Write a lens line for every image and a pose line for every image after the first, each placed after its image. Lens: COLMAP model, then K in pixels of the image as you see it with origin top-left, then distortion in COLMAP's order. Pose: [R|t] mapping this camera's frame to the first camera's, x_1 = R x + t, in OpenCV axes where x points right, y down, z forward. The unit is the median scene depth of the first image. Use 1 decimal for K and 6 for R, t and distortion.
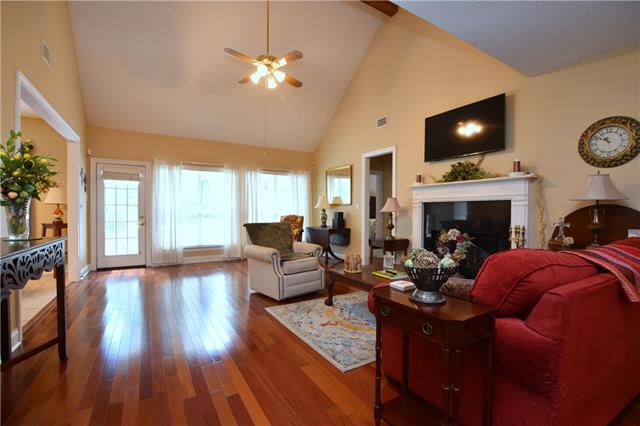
lens RADIAL K [[286.7, 0, 320.0], [0, 286.7, 213.0], [0, 0, 1]] dist [-0.027458, 0.001328]
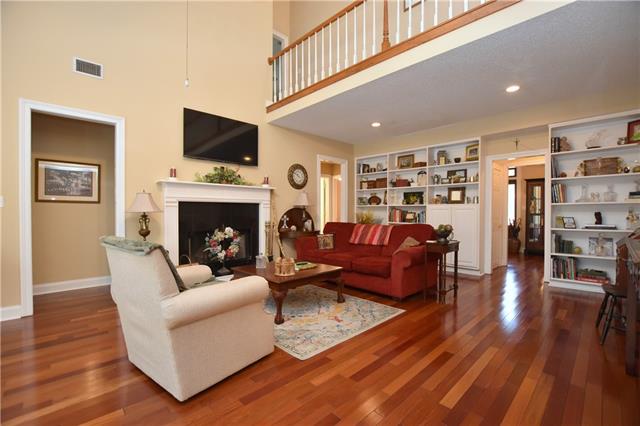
lens RADIAL K [[286.7, 0, 320.0], [0, 286.7, 213.0], [0, 0, 1]] dist [-0.027458, 0.001328]
pose [[-0.225079, -0.007125, 0.974314, -0.808464], [0.005977, 0.999944, 0.008693, -0.009249], [-0.974322, 0.007780, -0.225024, 1.067285]]
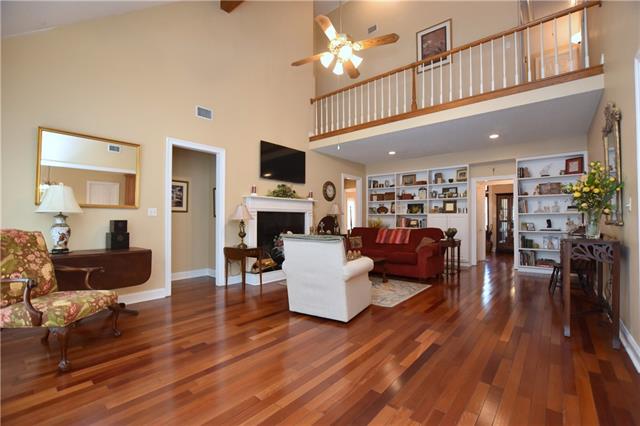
lens RADIAL K [[286.7, 0, 320.0], [0, 286.7, 213.0], [0, 0, 1]] dist [-0.027458, 0.001328]
pose [[-0.321937, 0.016870, 0.946611, -1.118264], [0.005231, 0.999858, -0.016040, -0.014777], [-0.946747, -0.000212, -0.321980, 1.557499]]
